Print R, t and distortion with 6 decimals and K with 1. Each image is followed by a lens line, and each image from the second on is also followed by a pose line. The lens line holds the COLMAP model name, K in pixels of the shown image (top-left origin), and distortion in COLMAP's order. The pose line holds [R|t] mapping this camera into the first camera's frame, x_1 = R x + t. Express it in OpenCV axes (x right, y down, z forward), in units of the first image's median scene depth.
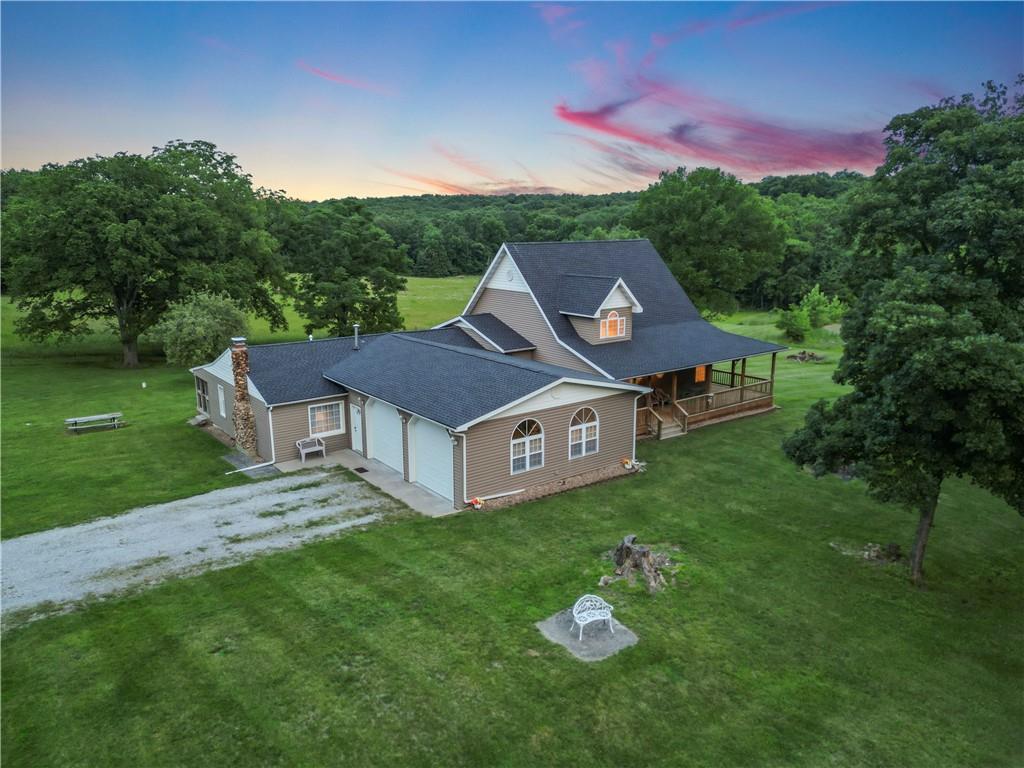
lens RADIAL K [[720.7, 0, 512.0], [0, 720.7, 385.9], [0, 0, 1]] dist [0.062594, -0.047336]
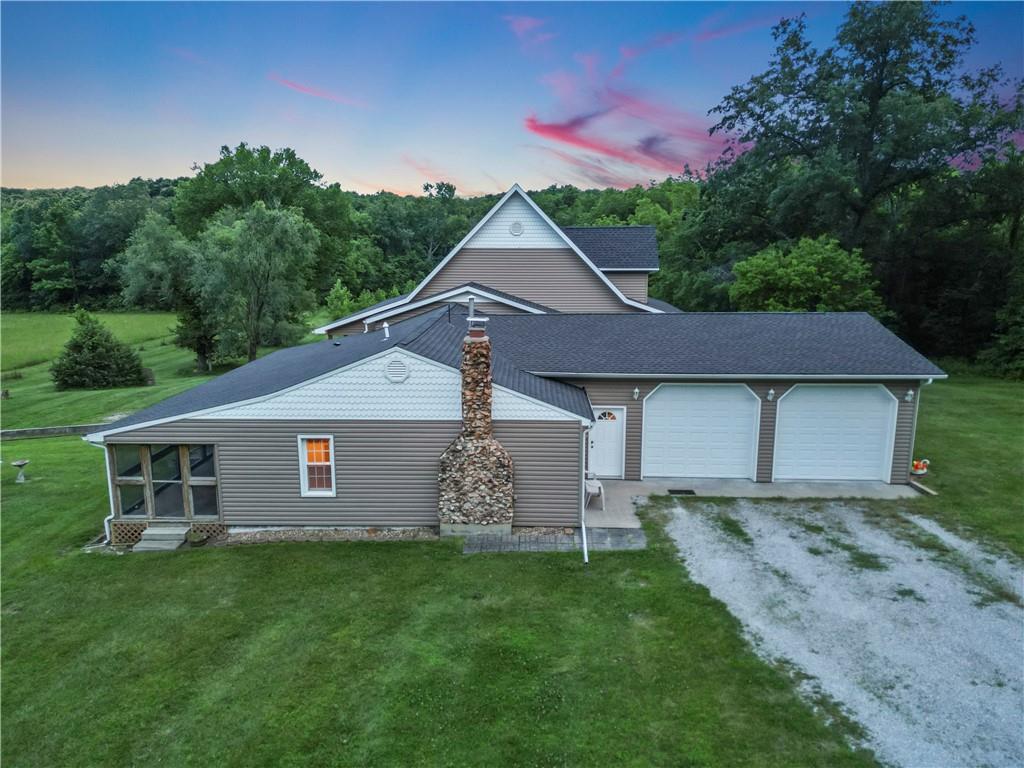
lens RADIAL K [[720.7, 0, 515.9], [0, 720.7, 377.1], [0, 0, 1]] dist [0.062594, -0.047336]
pose [[0.633606, -0.145643, 0.759823, -0.864139], [0.173329, 0.983878, 0.044053, -0.046374], [-0.753990, 0.103787, 0.648635, 0.733638]]
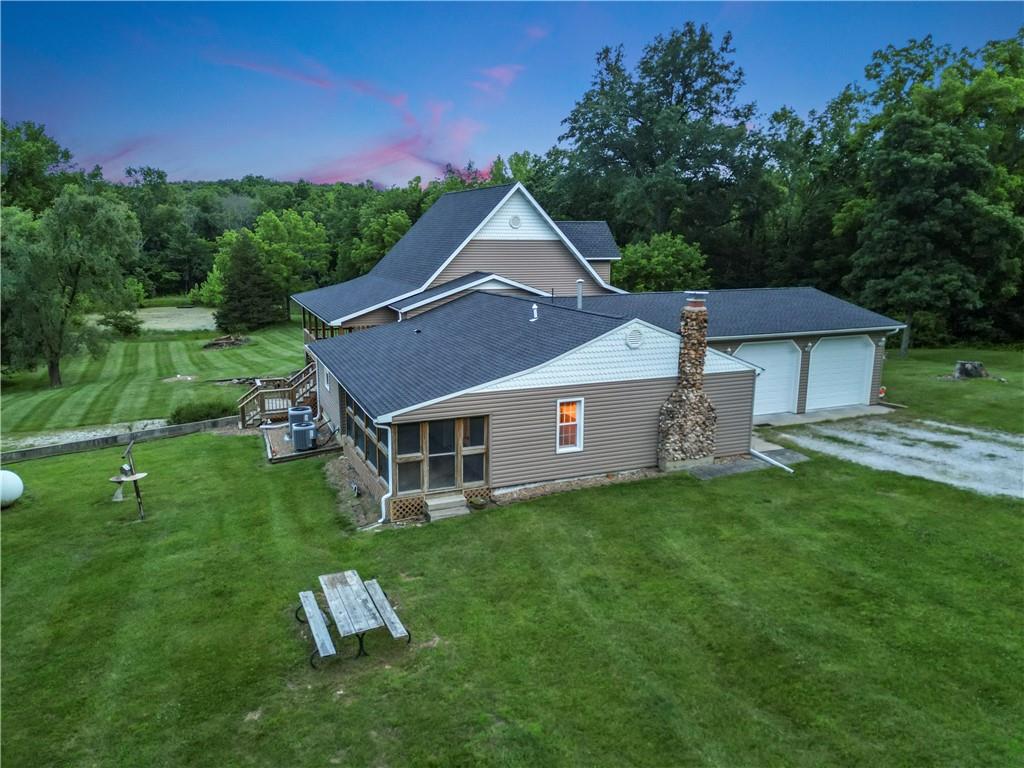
lens RADIAL K [[720.7, 0, 522.0], [0, 720.7, 380.9], [0, 0, 1]] dist [0.062594, -0.047336]
pose [[0.253450, -0.188150, 0.948875, -1.193620], [0.210055, 0.968202, 0.135875, -0.123773], [-0.944267, 0.164879, 0.284912, 1.108123]]
